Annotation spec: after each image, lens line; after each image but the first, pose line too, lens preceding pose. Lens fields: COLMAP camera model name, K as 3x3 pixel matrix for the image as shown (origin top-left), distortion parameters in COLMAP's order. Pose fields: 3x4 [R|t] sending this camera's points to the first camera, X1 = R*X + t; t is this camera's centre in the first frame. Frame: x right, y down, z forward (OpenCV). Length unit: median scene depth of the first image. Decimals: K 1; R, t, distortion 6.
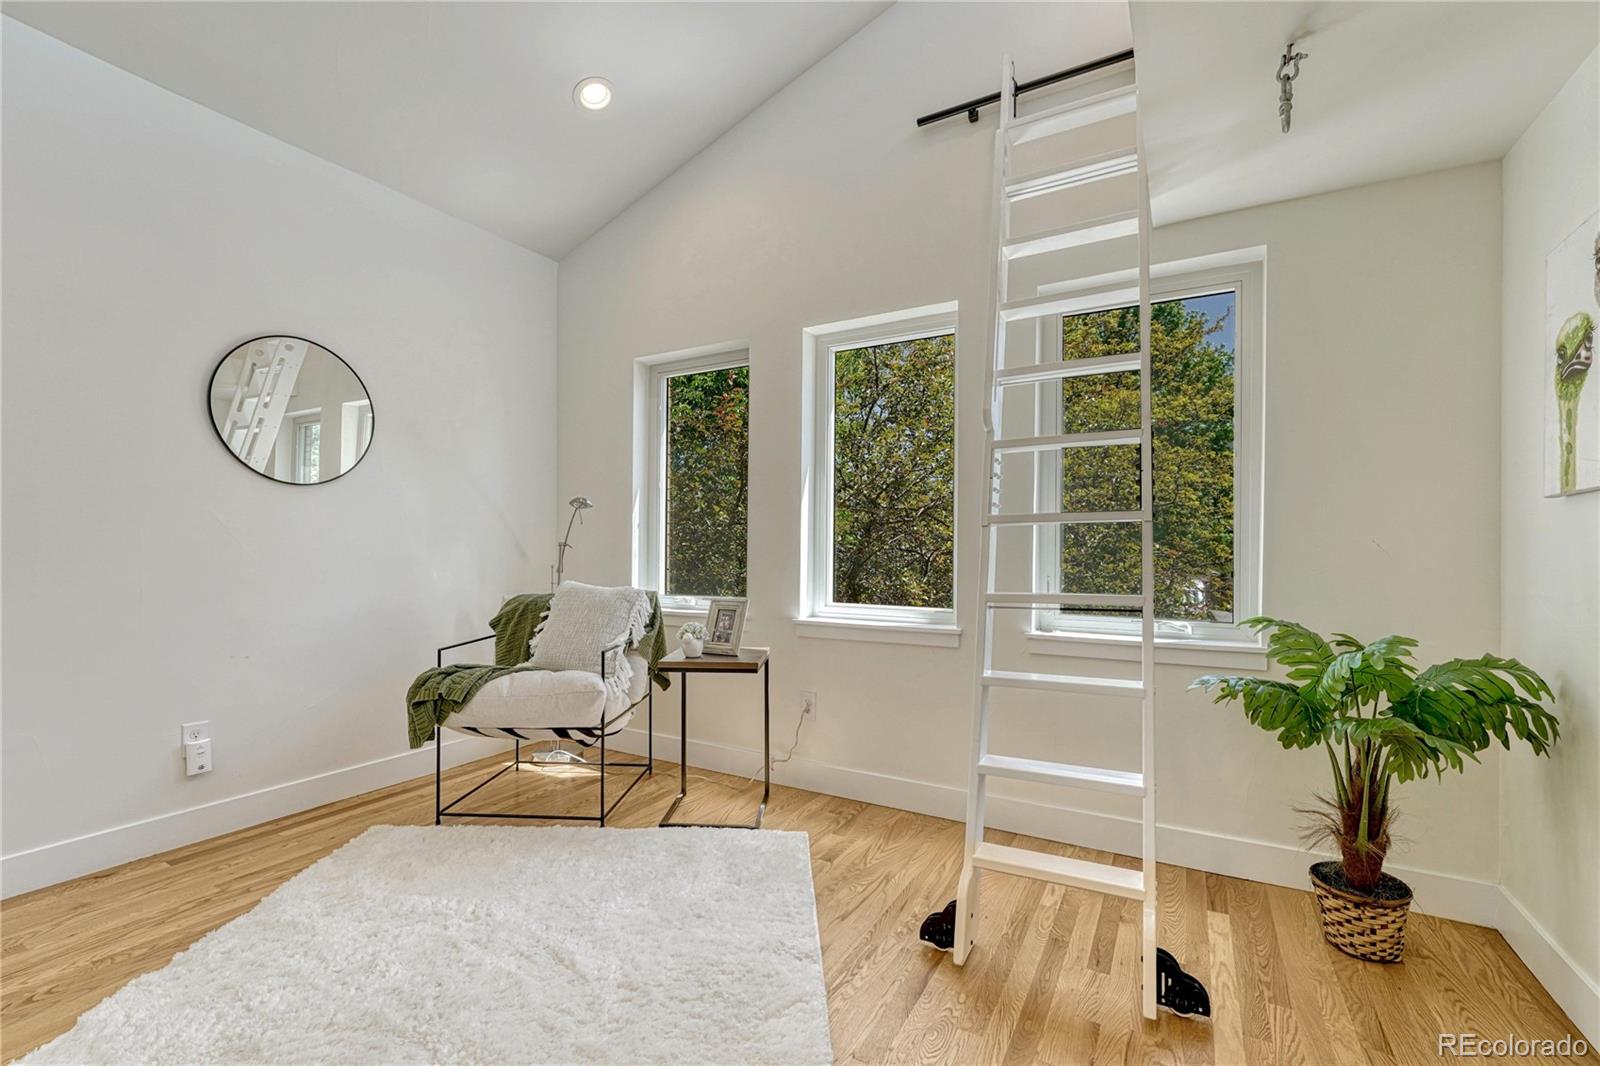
lens RADIAL K [[661.5, 0, 804.5], [0, 661.5, 540.5], [0, 0, 1]] dist [-0.016274, 0.003728]
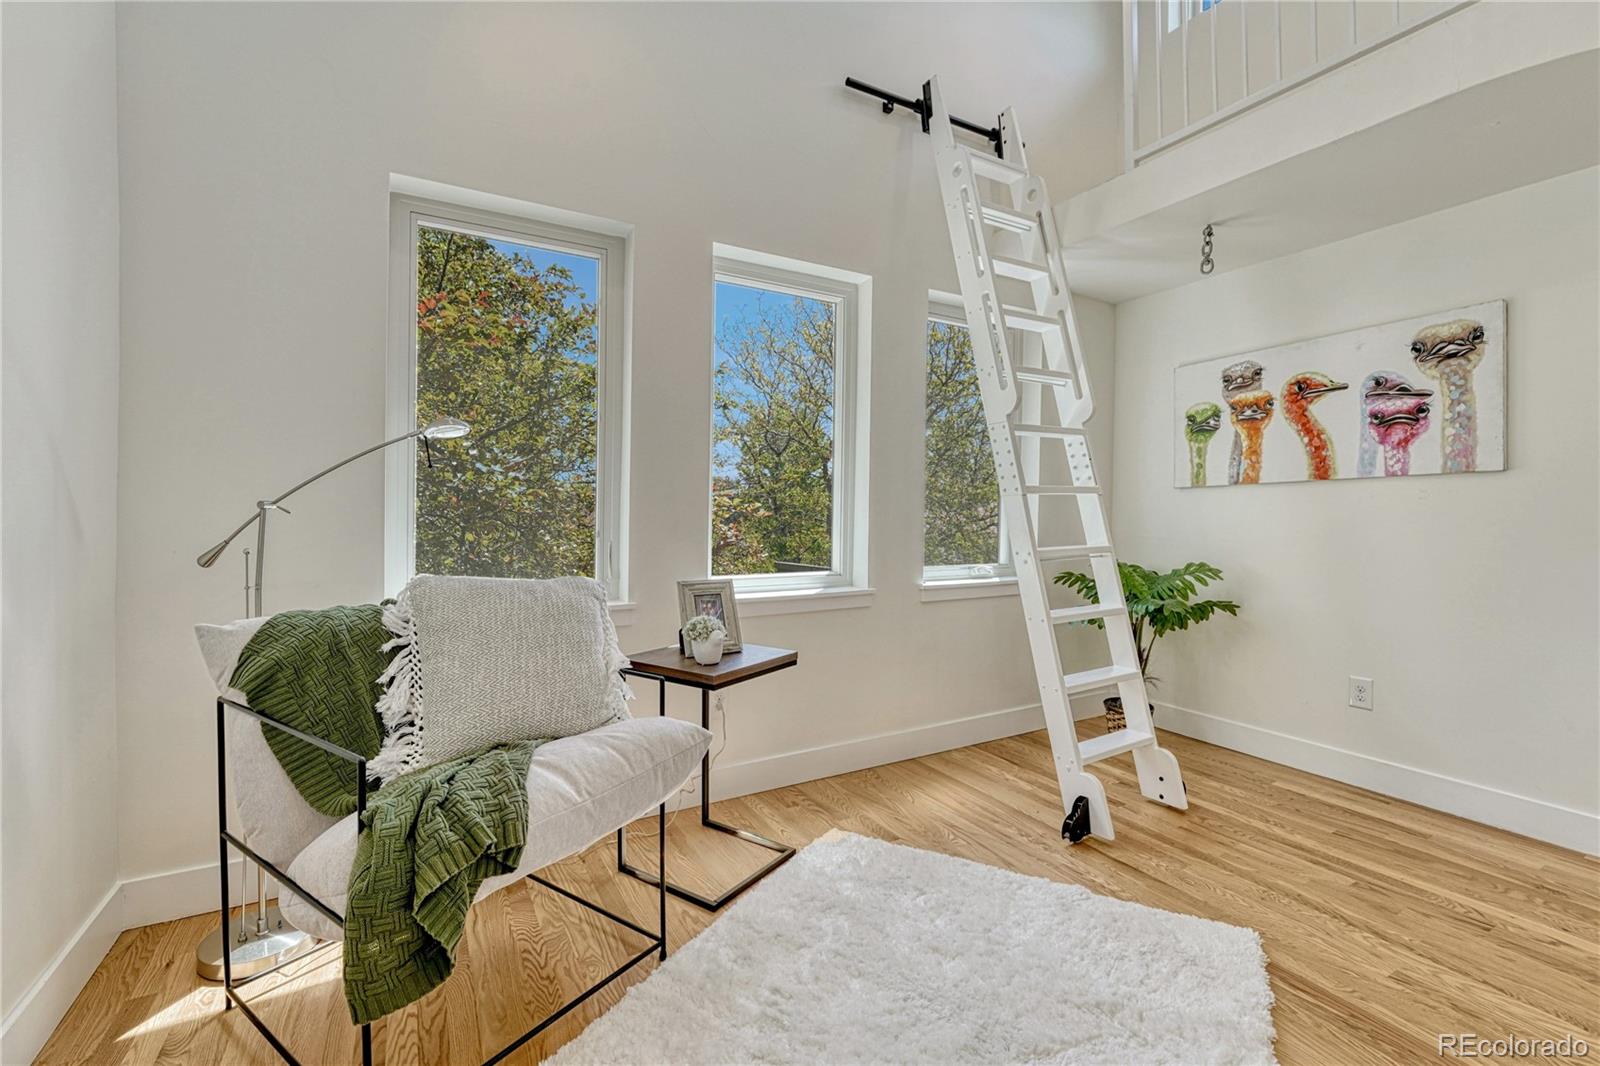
lens RADIAL K [[661.5, 0, 794.1], [0, 661.5, 523.4], [0, 0, 1]] dist [-0.016274, 0.003728]
pose [[0.525984, -0.013294, 0.850390, -0.782020], [-0.011323, 0.999680, 0.022631, 0.007030], [-0.850419, -0.021533, 0.525665, 0.584580]]
